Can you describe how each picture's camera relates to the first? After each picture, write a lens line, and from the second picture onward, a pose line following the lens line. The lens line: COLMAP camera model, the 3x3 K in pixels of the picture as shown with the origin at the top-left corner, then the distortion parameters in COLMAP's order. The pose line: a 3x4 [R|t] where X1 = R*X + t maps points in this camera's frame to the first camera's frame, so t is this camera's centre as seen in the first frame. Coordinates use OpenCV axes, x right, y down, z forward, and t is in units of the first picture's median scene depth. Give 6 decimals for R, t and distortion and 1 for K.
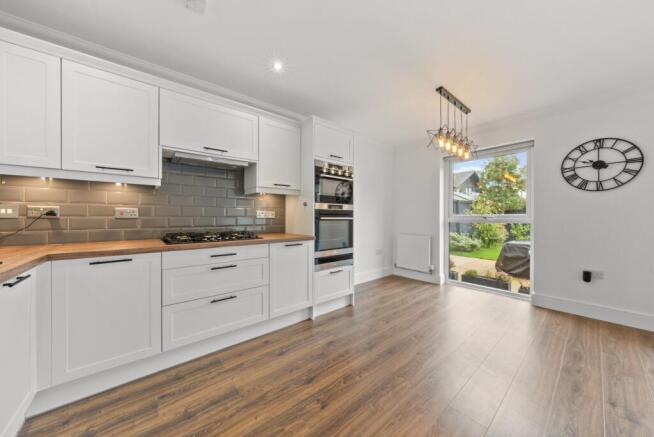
lens RADIAL K [[224.6, 0, 323.1], [0, 224.6, 218.8], [0, 0, 1]] dist [-0.003048, -0.000236]
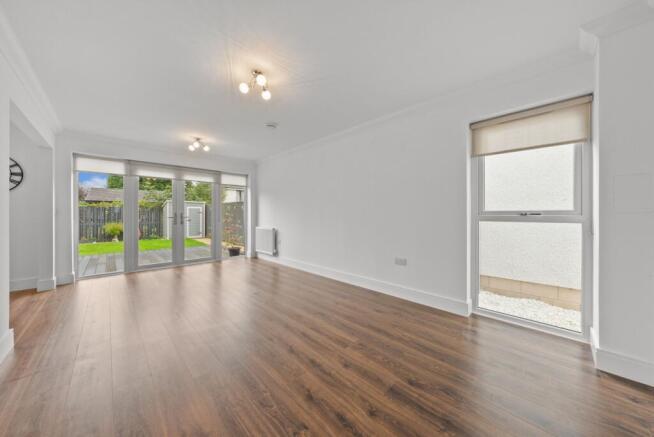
lens RADIAL K [[224.6, 0, 325.6], [0, 224.6, 215.7], [0, 0, 1]] dist [-0.003048, -0.000236]
pose [[-0.071888, -0.013055, 0.997327, -0.157970], [0.001388, 0.999912, 0.013189, -0.009939], [-0.997412, 0.002333, -0.071863, -0.774601]]
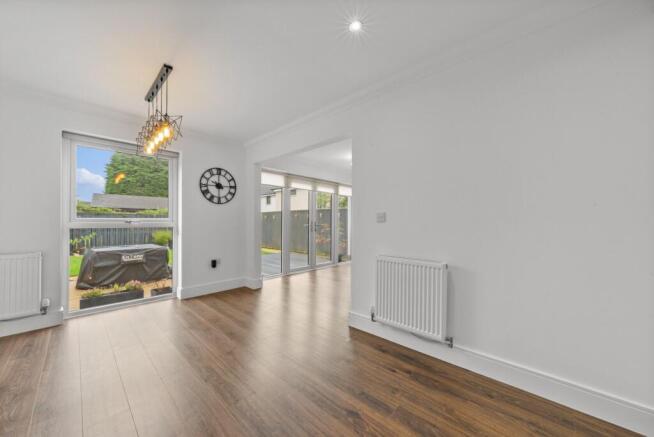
lens RADIAL K [[235.5, 0, 324.2], [0, 235.5, 219.6], [0, 0, 1]] dist [-0.000958, -0.000361]
pose [[-0.100384, 0.012181, 0.994874, -0.351953], [0.004563, 0.999920, -0.011783, 0.001269], [-0.994938, 0.003357, -0.100432, 0.448596]]
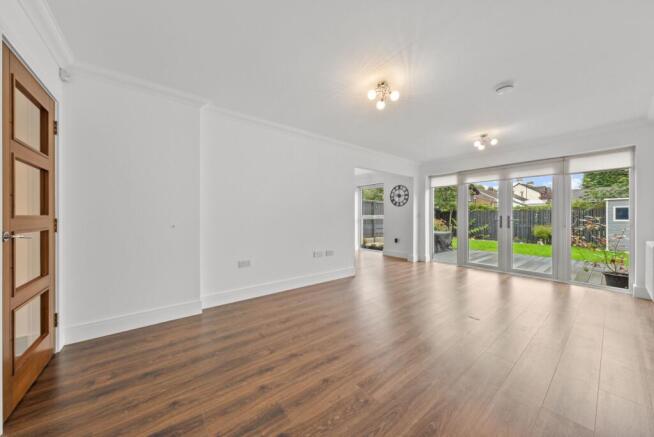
lens RADIAL K [[224.6, 0, 327.7], [0, 224.6, 217.4], [0, 0, 1]] dist [-0.003048, -0.000236]
pose [[0.999306, -0.004762, -0.036957, 0.505924], [0.004803, 0.999988, 0.001015, -0.005296], [0.036952, -0.001192, 0.999316, -1.475385]]
